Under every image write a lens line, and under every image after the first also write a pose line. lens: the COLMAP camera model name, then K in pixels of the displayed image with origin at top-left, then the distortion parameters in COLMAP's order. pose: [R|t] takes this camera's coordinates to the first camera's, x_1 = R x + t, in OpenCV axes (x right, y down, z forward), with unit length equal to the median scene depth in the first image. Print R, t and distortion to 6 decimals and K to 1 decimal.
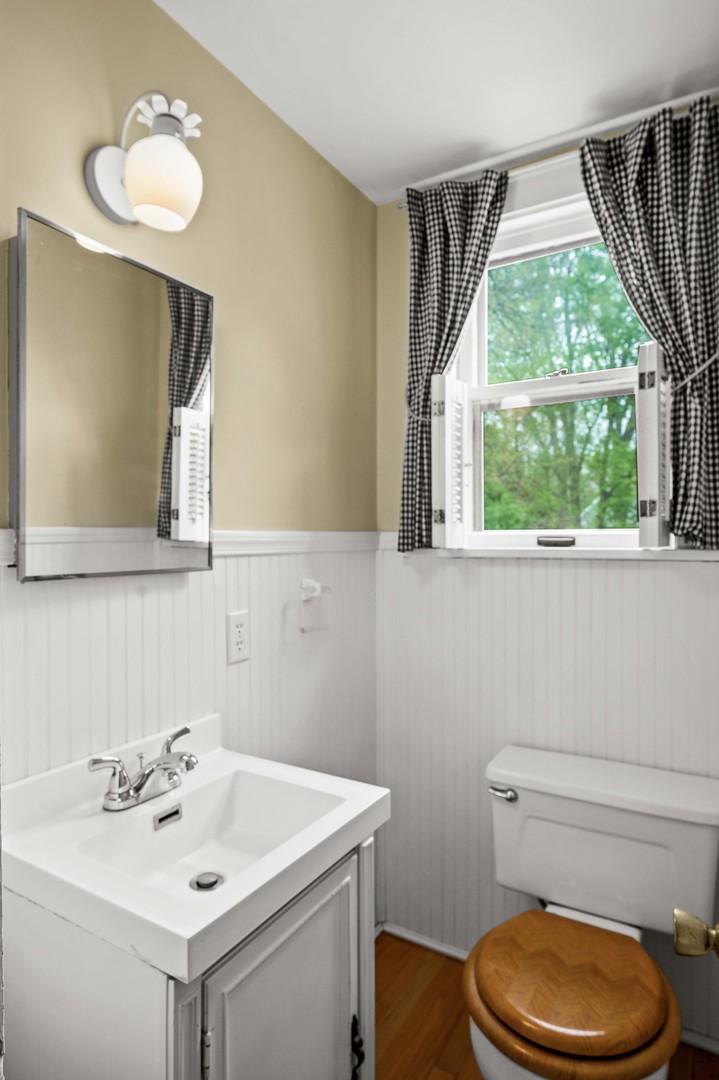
lens RADIAL K [[614.9, 0, 359.5], [0, 614.9, 540.0], [0, 0, 1]] dist [0.002251, 0.000633]
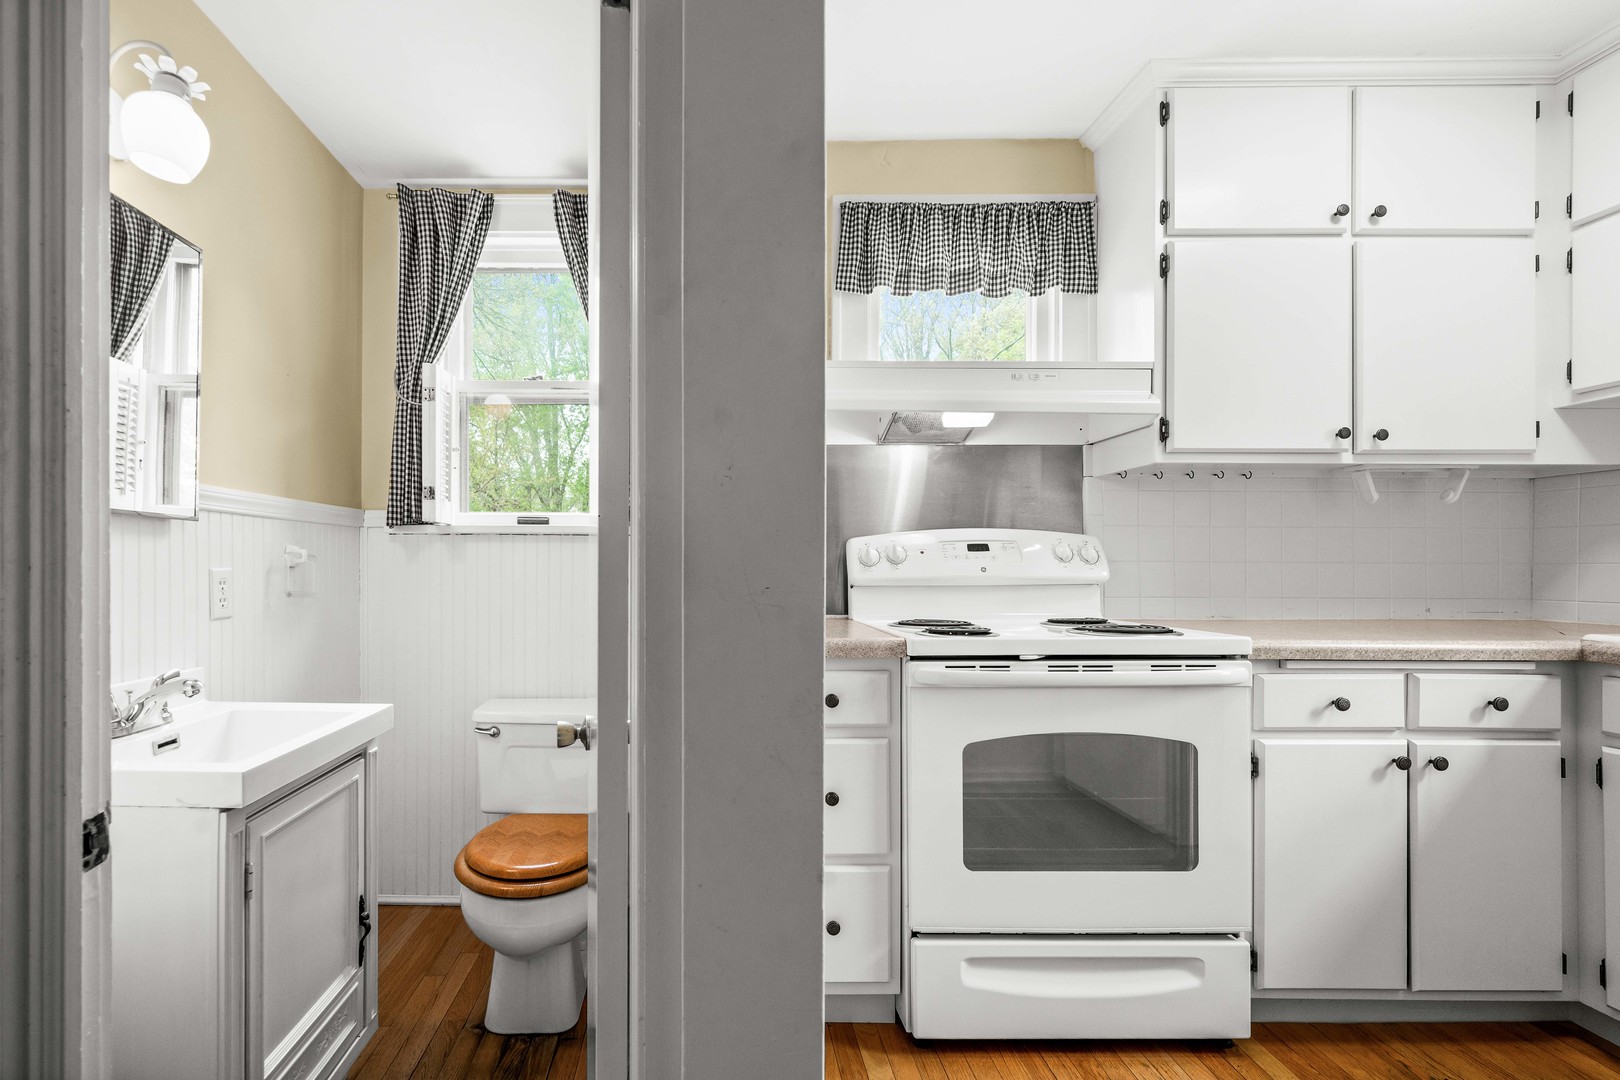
lens RADIAL K [[675.8, 0, 683.1], [0, 675.8, 572.0], [0, 0, 1]] dist [-0.002417, 0.000154]
pose [[0.867546, 0.001812, 0.497354, -0.074965], [-0.006128, 0.999956, 0.007045, 0.089931], [-0.497319, -0.009159, 0.867519, -0.266081]]
